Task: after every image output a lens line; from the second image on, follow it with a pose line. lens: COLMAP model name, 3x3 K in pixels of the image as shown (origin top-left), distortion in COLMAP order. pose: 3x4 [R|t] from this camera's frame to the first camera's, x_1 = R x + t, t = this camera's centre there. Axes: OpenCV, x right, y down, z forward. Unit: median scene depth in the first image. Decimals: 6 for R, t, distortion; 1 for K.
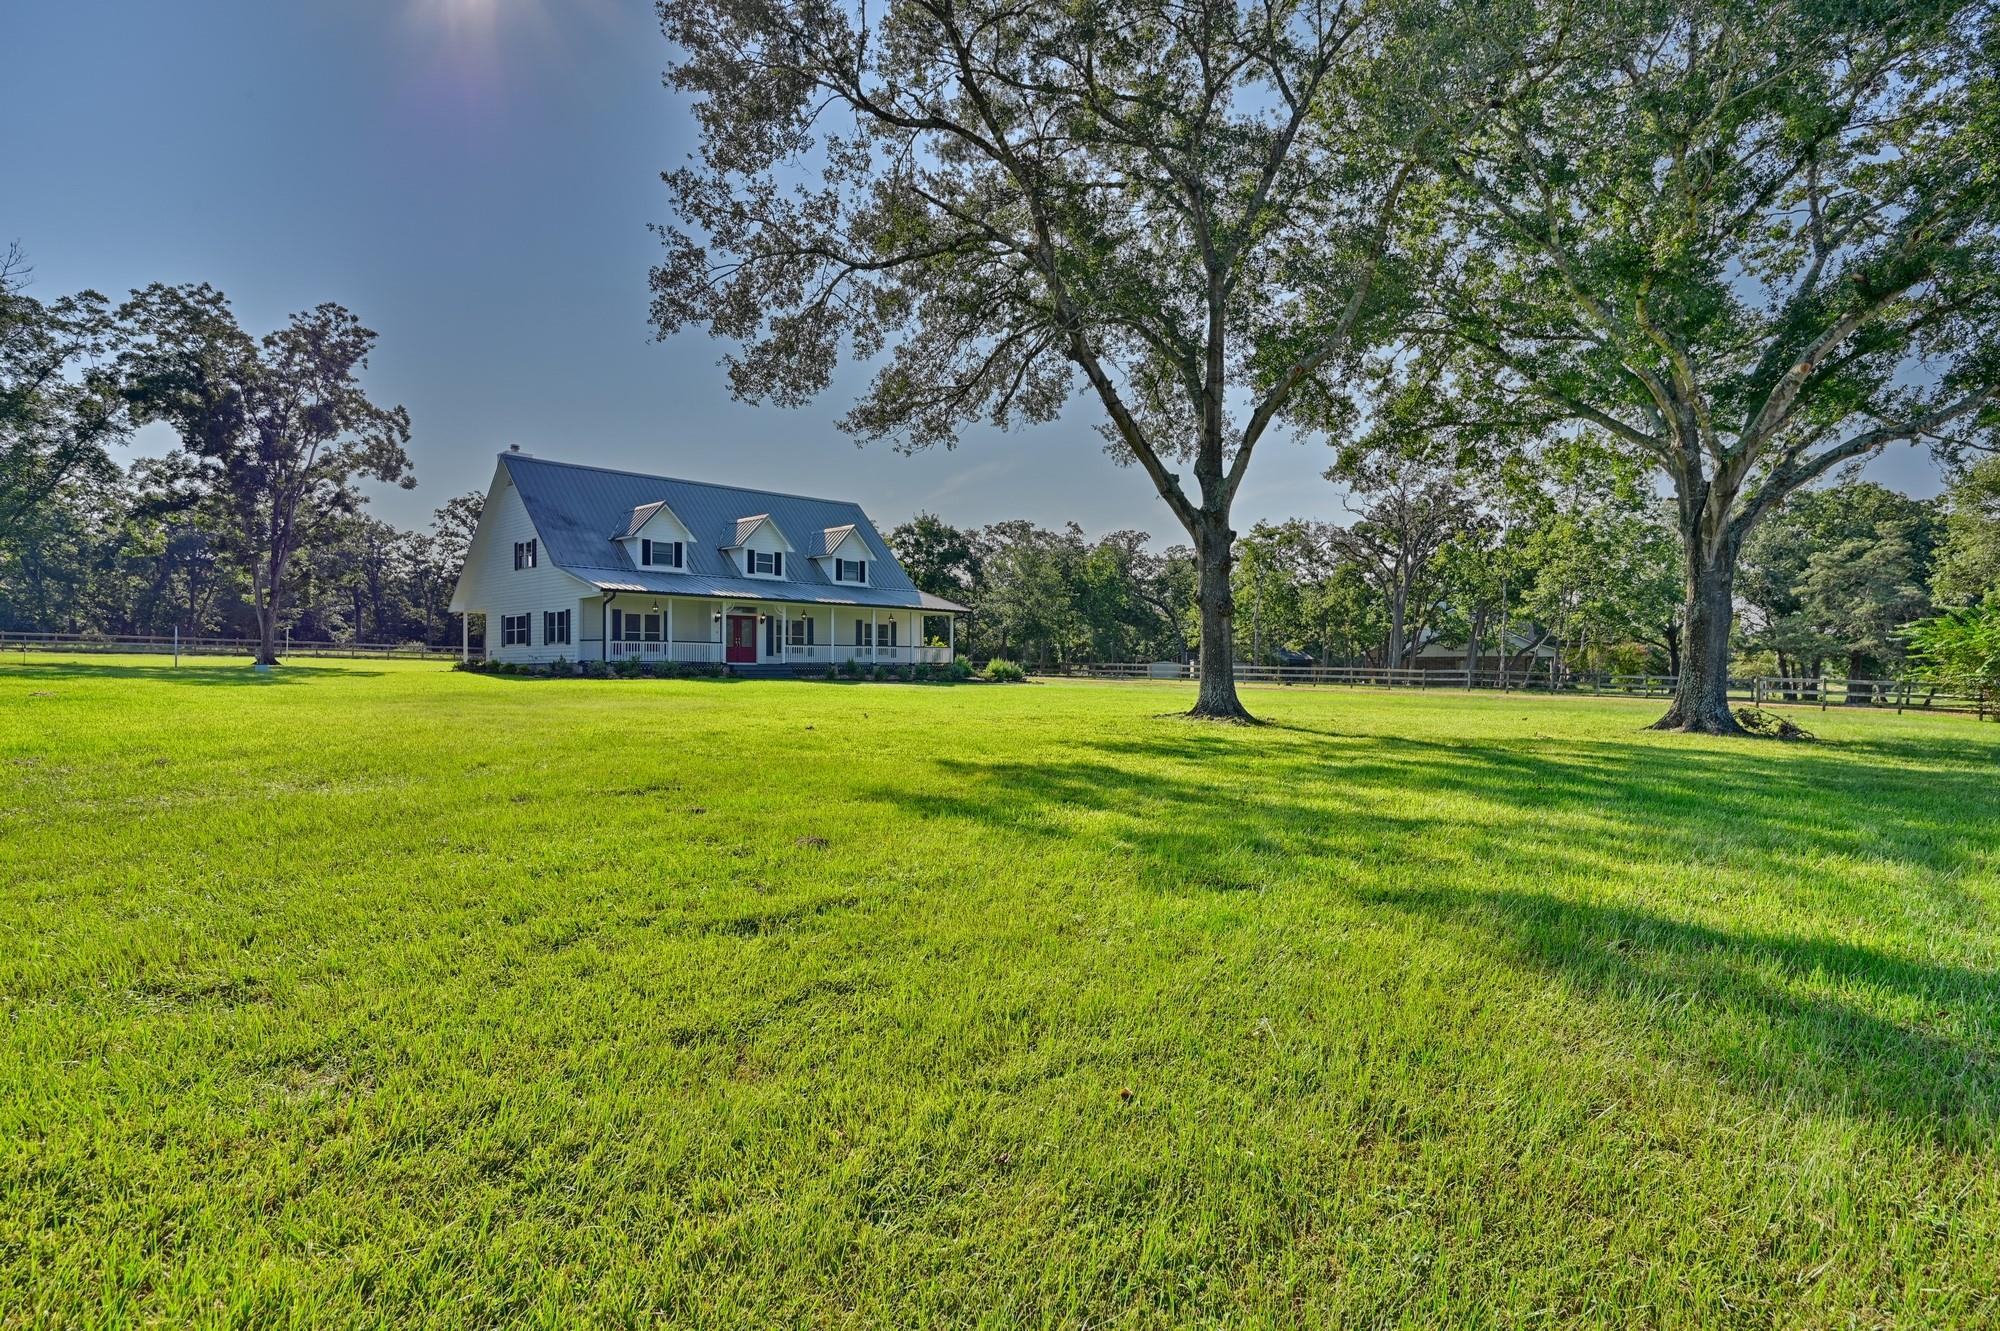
lens RADIAL K [[1024.0, 0, 1000.5], [0, 1024.0, 665.0], [0, 0, 1]] dist [-0.001076, -0.000012]
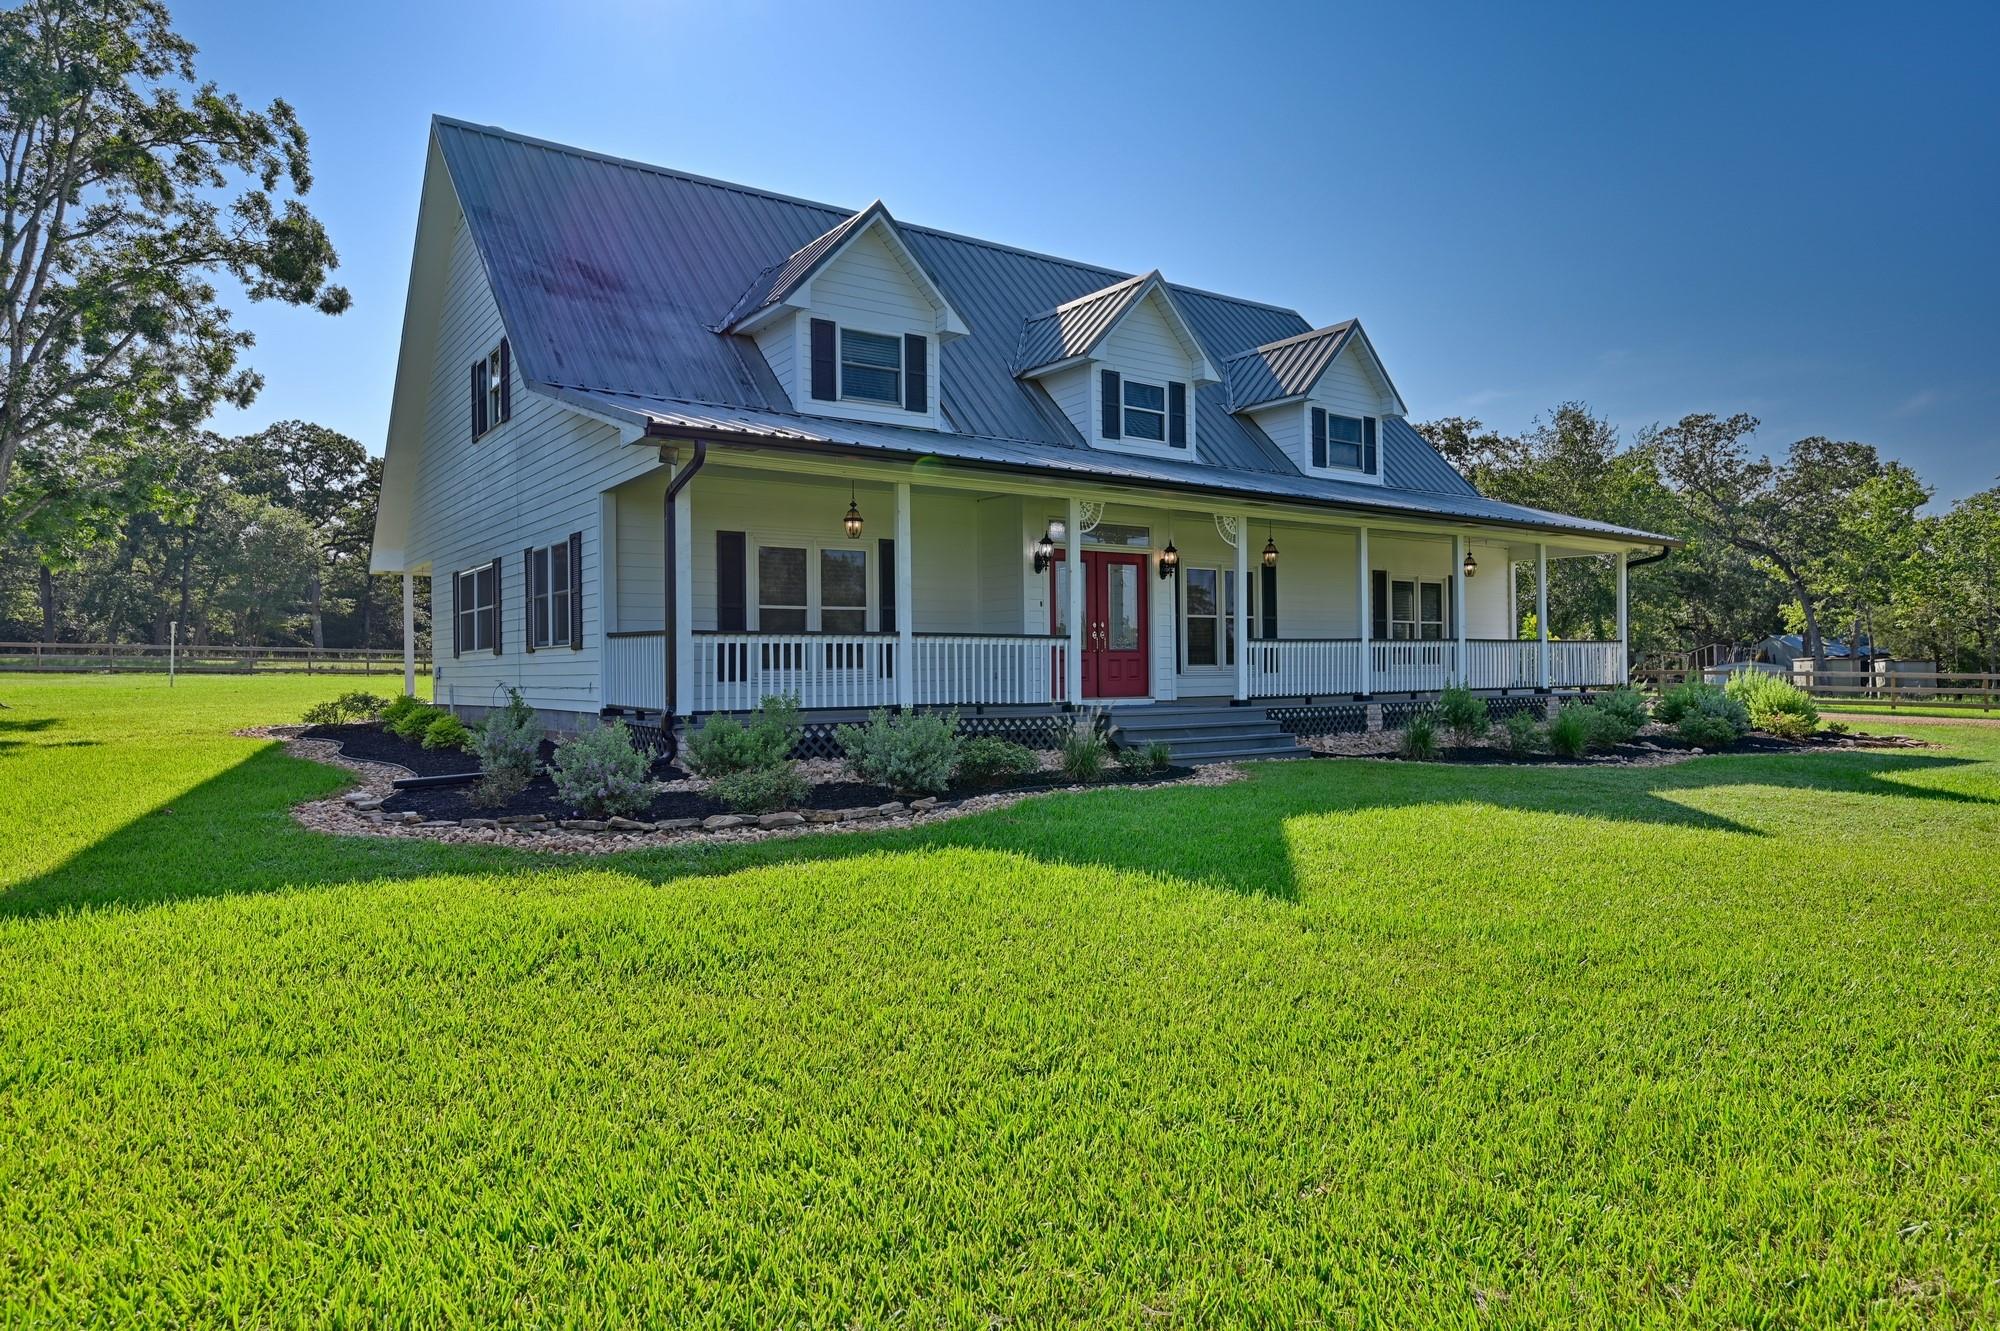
lens RADIAL K [[1250.1, 0, 1001.6], [0, 1250.1, 672.4], [0, 0, 1]] dist [0.001479, 0.000110]
pose [[0.979974, -0.008455, -0.198947, -0.190858], [0.009805, 0.999935, 0.005800, -0.012071], [0.198885, -0.007634, 0.979993, 0.558497]]
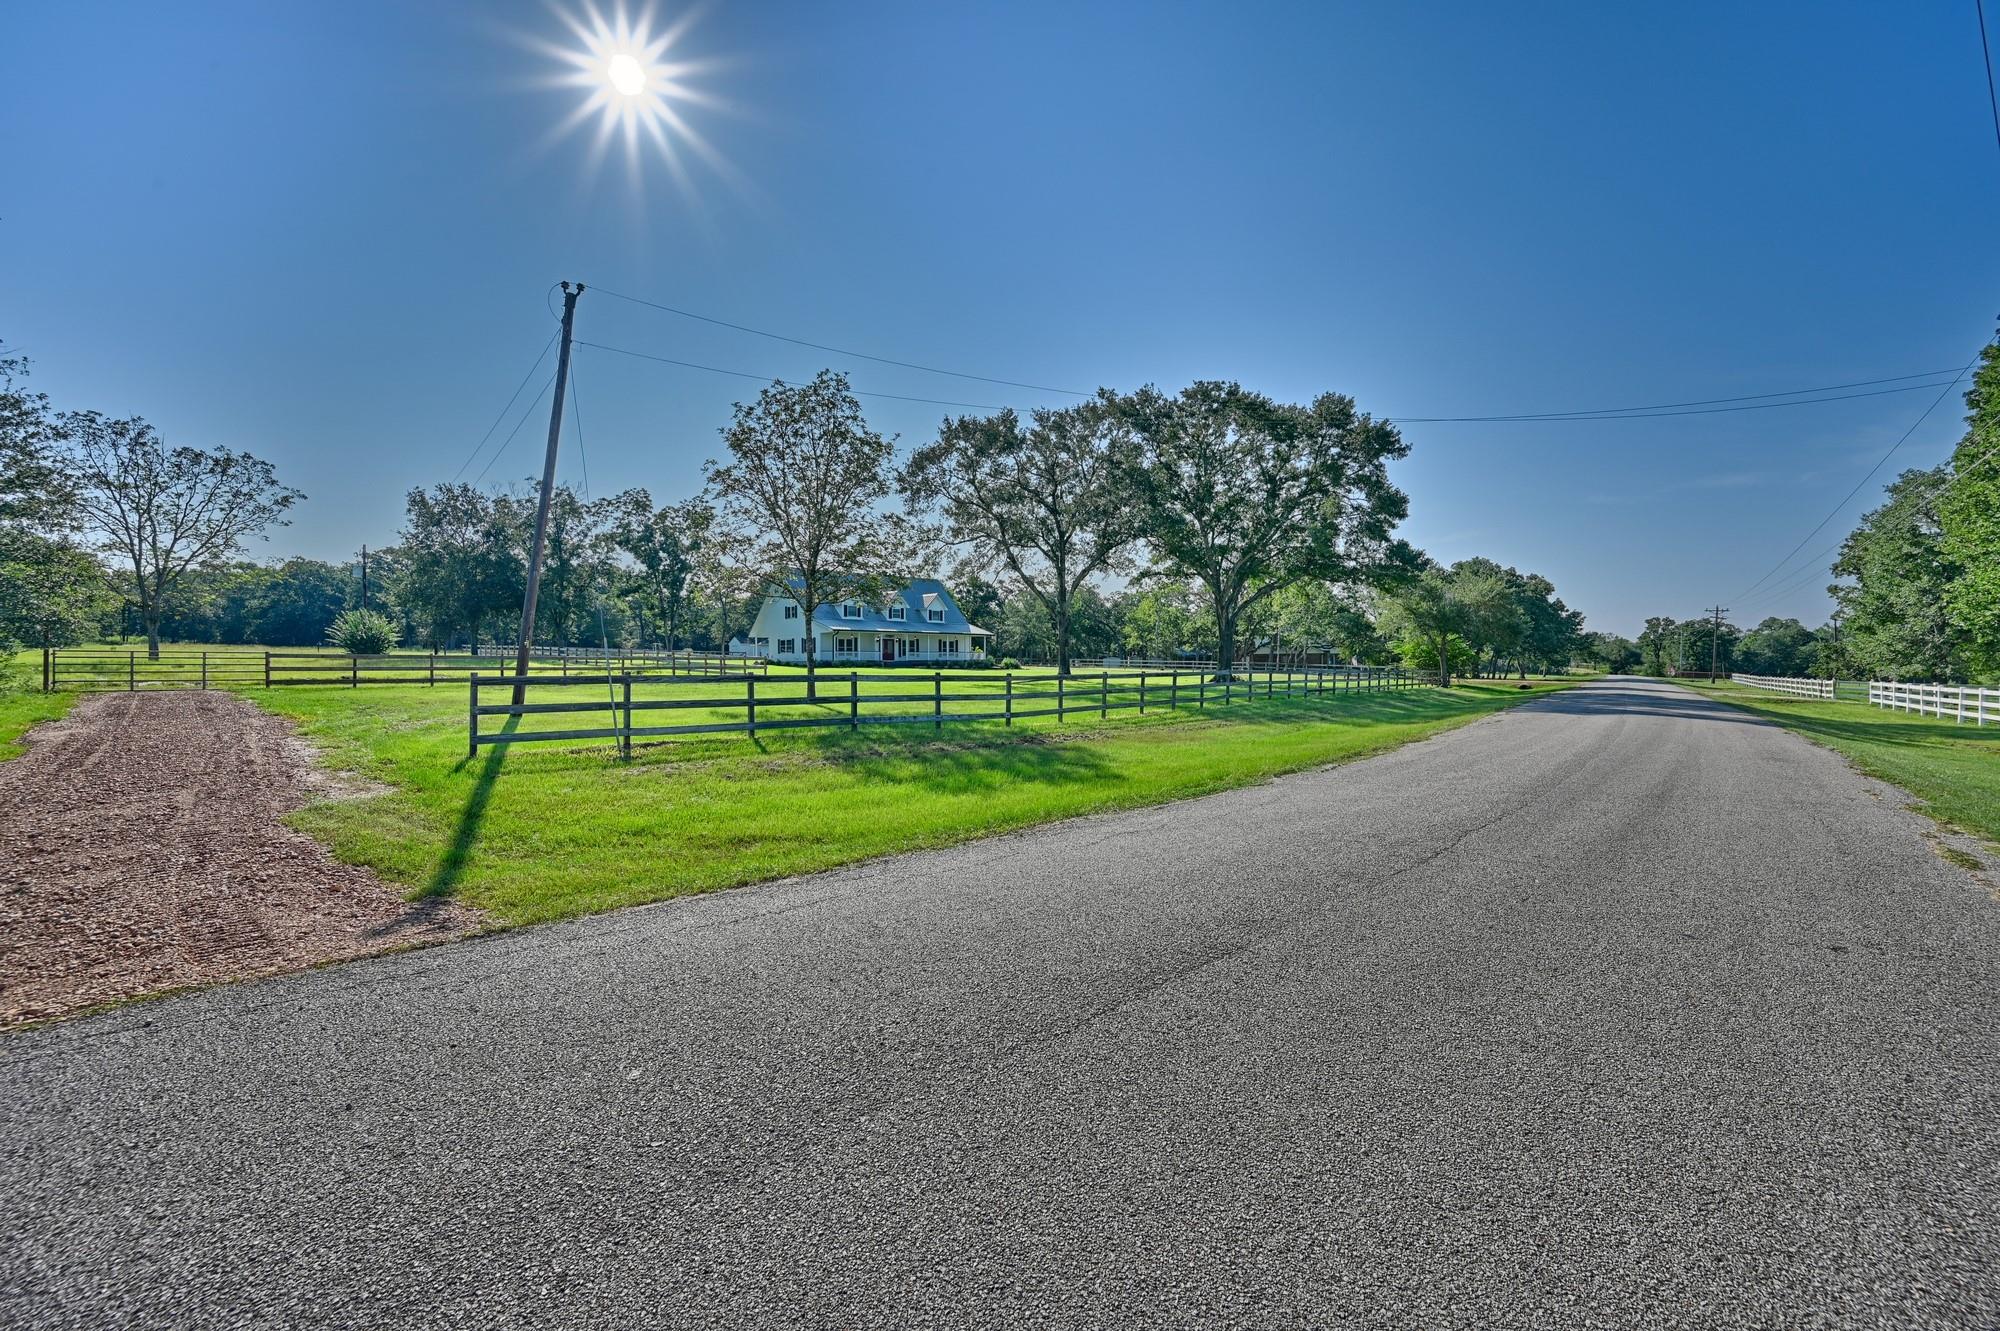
lens RADIAL K [[803.9, 0, 1004.4], [0, 803.9, 666.6], [0, 0, 1]] dist [0.004283, 0.001179]
pose [[0.999278, -0.002579, -0.037895, 0.058602], [0.002984, 0.999939, 0.010658, -0.006428], [0.037866, -0.010764, 0.999225, -0.679286]]
